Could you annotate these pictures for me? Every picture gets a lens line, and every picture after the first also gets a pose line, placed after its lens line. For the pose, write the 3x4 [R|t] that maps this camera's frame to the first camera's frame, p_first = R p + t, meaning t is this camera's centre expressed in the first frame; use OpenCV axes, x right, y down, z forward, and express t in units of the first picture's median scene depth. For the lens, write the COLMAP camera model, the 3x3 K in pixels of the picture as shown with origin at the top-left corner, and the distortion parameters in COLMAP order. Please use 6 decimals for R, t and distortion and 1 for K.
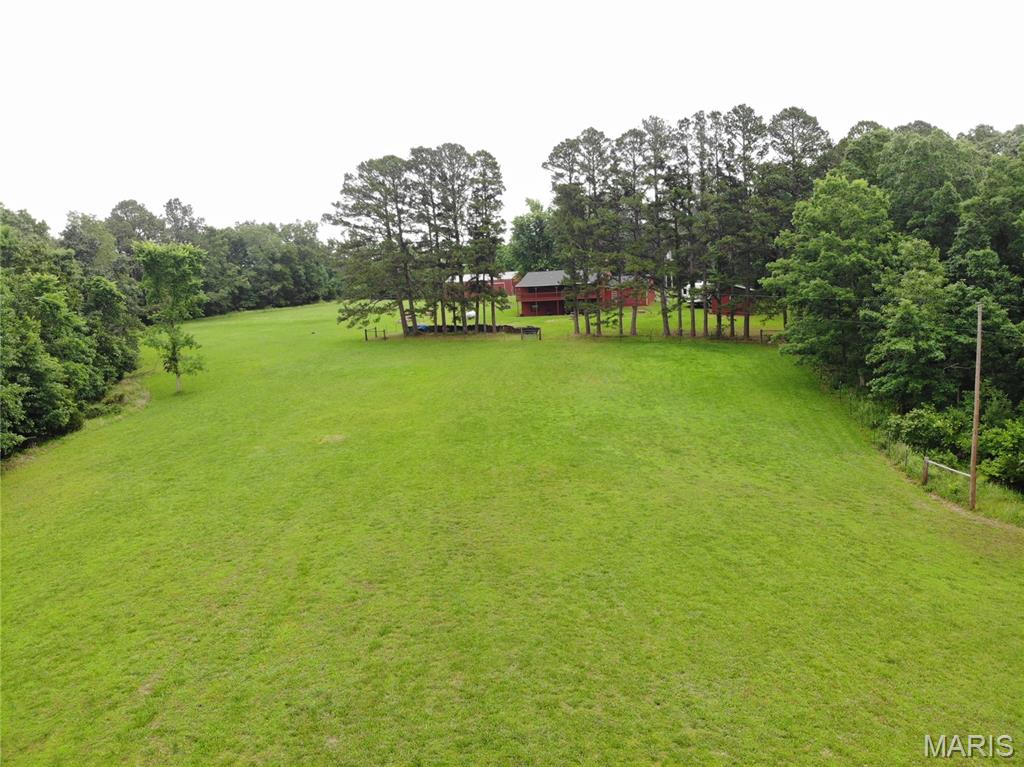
lens RADIAL K [[716.4, 0, 513.5], [0, 716.4, 406.2], [0, 0, 1]] dist [0.061806, -0.178471]
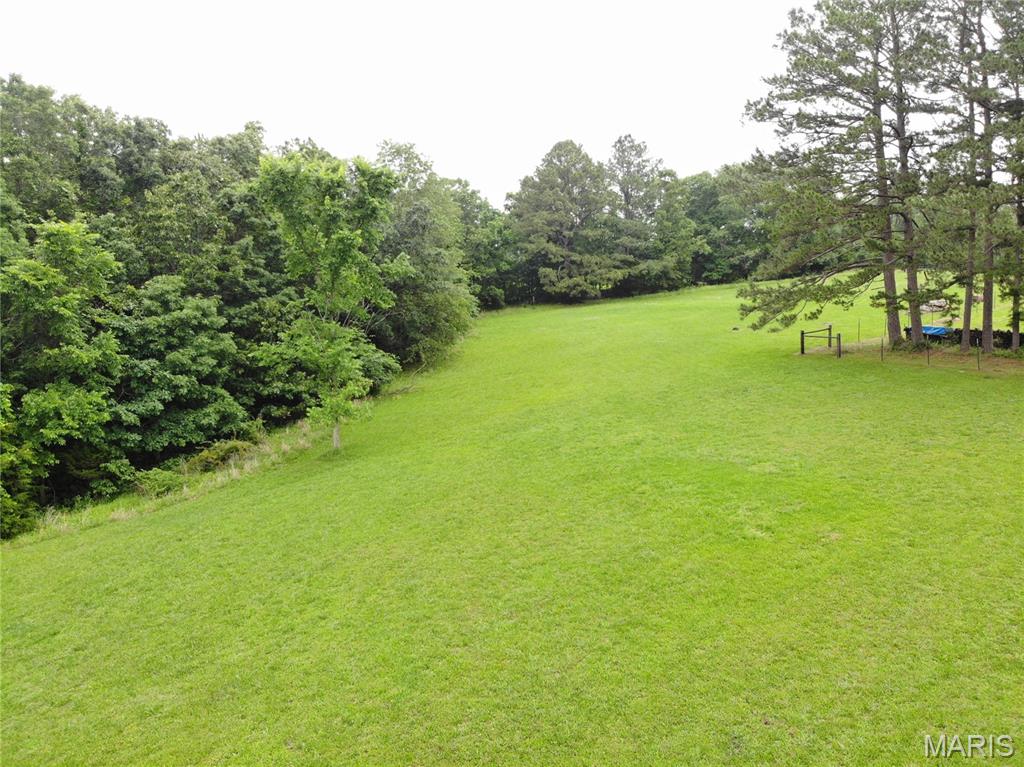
lens RADIAL K [[748.7, 0, 495.2], [0, 748.7, 404.0], [0, 0, 1]] dist [0.069832, -0.125037]
pose [[0.723462, 0.117365, -0.680315, 0.000650], [-0.095617, 0.992980, 0.069623, -0.047321], [0.683711, 0.014680, 0.729605, 0.309698]]
